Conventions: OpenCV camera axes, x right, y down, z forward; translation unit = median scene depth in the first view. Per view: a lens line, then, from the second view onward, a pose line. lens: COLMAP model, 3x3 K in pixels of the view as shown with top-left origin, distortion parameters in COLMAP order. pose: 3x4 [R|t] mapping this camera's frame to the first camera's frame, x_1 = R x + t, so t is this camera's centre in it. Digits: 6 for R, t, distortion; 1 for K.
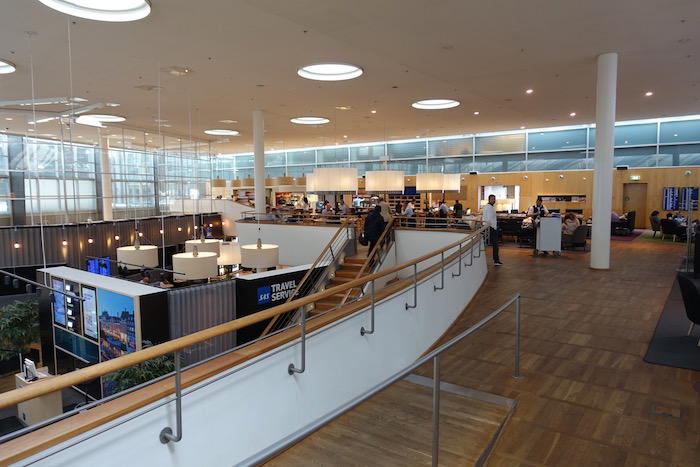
lens RADIAL K [[480.2, 0, 349.1], [0, 480.2, 235.9], [0, 0, 1]] dist [-0.005605, 0.000196]
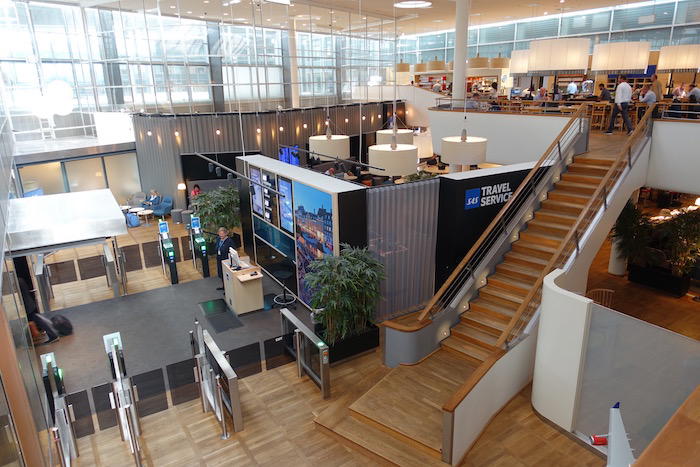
lens RADIAL K [[480.2, 0, 348.6], [0, 480.2, 231.7], [0, 0, 1]] dist [-0.005605, 0.000196]
pose [[0.939897, 0.088495, -0.329792, -0.085801], [-0.016089, 0.976237, 0.216107, 0.001803], [0.341079, -0.197812, 0.918986, 0.127011]]
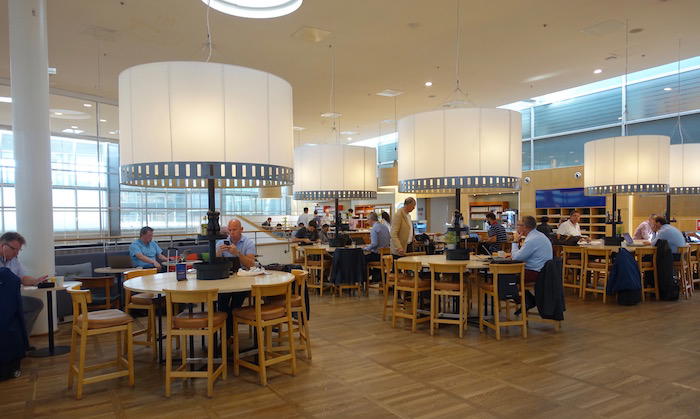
lens RADIAL K [[496.3, 0, 352.5], [0, 496.3, 209.6], [0, 0, 1]] dist [-0.004334, -0.002476]
pose [[0.932387, -0.003140, -0.361447, 0.191703], [-0.032687, 0.995133, -0.092963, -0.062194], [0.359980, 0.098493, 0.927747, 0.994504]]
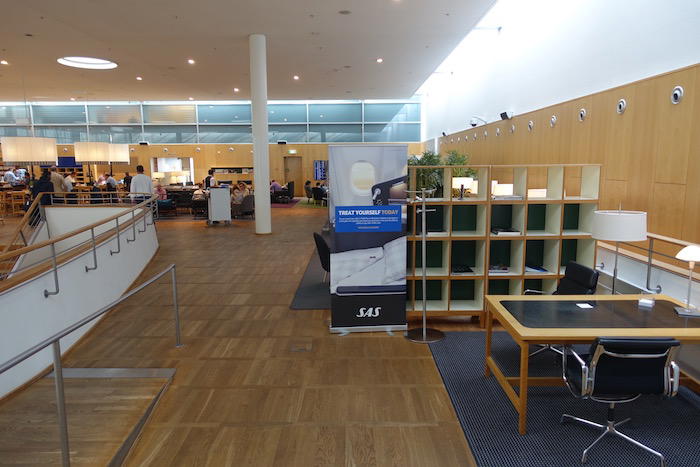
lens RADIAL K [[480.2, 0, 351.6], [0, 480.2, 238.5], [0, 0, 1]] dist [-0.005605, 0.000196]
pose [[0.800069, -0.086078, 0.593700, 0.020208], [0.049306, 0.995739, 0.077923, 0.002680], [-0.597878, -0.033071, 0.800905, -0.006589]]
